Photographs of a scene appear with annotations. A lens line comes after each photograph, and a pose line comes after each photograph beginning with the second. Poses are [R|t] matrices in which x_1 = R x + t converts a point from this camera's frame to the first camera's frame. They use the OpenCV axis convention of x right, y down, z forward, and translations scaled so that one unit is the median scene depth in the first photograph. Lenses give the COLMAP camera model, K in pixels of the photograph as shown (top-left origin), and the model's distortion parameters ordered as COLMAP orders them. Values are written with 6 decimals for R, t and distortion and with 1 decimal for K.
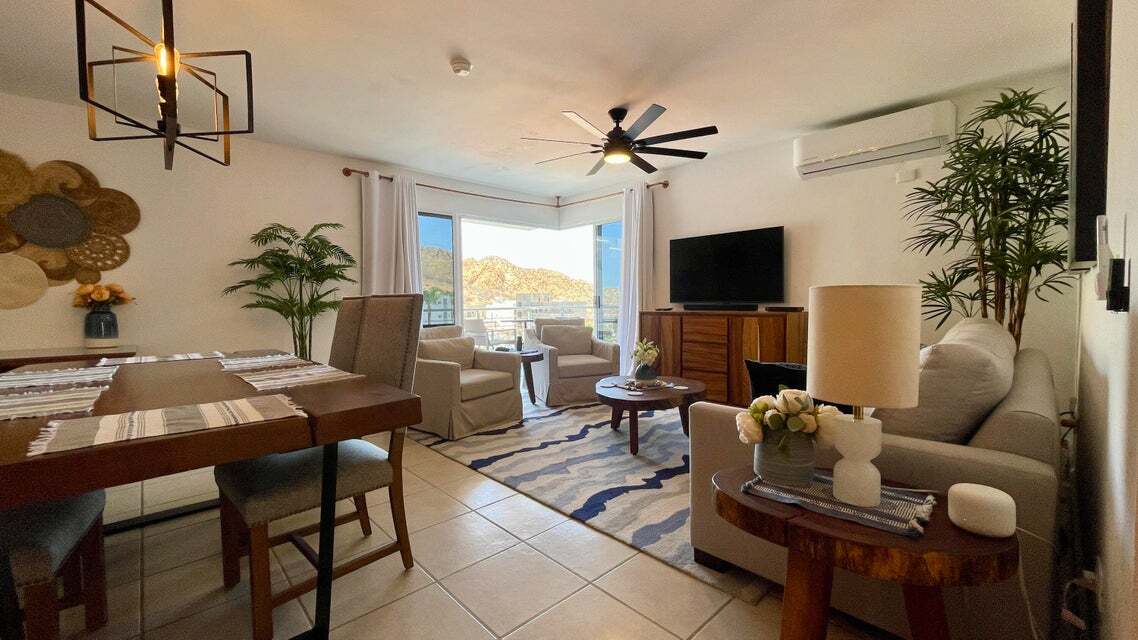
lens RADIAL K [[454.2, 0, 560.5], [0, 454.2, 316.1], [0, 0, 1]] dist [-0.000149, -0.000147]
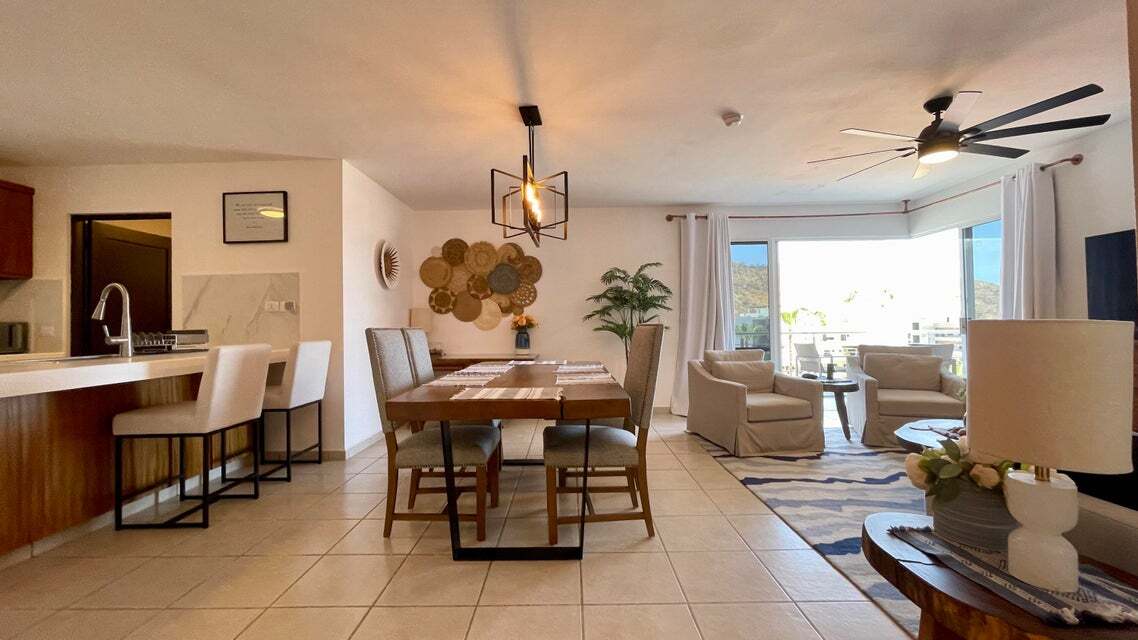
lens RADIAL K [[454.2, 0, 564.6], [0, 454.2, 317.0], [0, 0, 1]] dist [-0.000149, -0.000147]
pose [[0.727621, -0.011389, -0.685885, 0.192165], [-0.018867, 0.999152, -0.036605, -0.007940], [0.685720, 0.039575, 0.726789, -0.067055]]
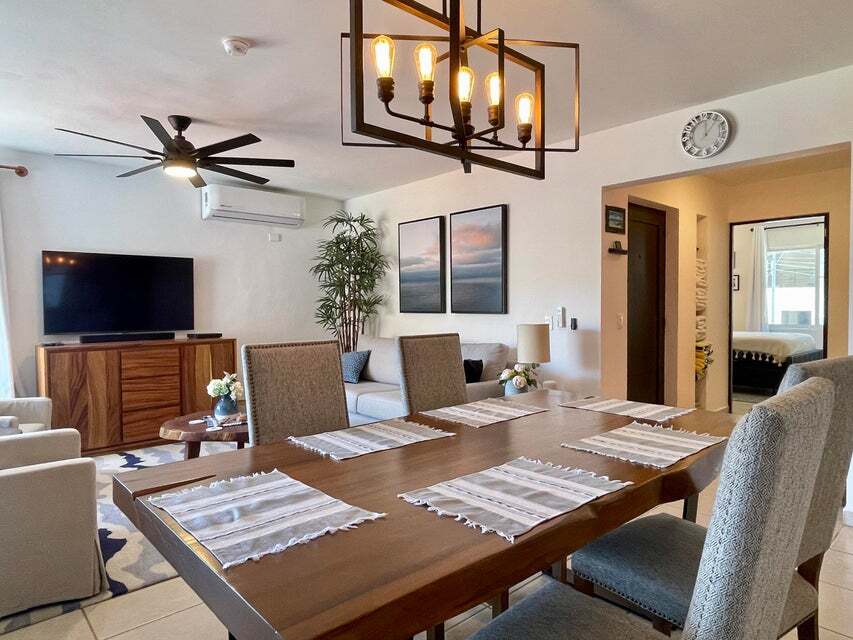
lens RADIAL K [[520.5, 0, 427.5], [0, 520.5, 319.5], [0, 0, 1]] dist [0.004792, 0.002015]
pose [[0.002356, -0.015325, 0.999880, -0.867694], [0.048168, 0.998724, 0.015194, -0.054052], [-0.998836, 0.048127, 0.003091, 0.524149]]
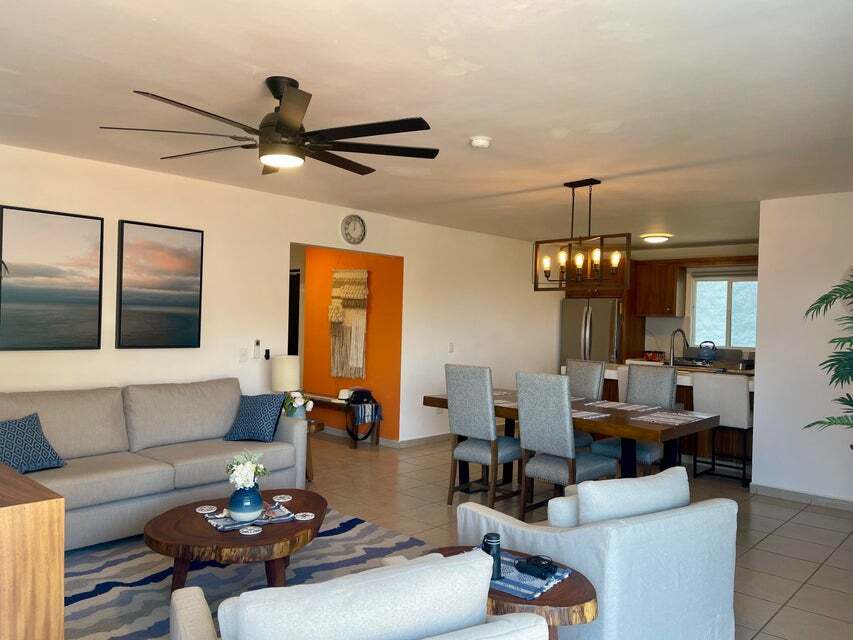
lens RADIAL K [[653.1, 0, 424.4], [0, 653.1, 320.9], [0, 0, 1]] dist [0.047486, -0.054713]
pose [[-0.996937, -0.022145, -0.075003, 0.005127], [-0.025957, 0.998400, 0.050235, -0.189197], [0.073770, 0.052028, -0.995917, 1.881923]]
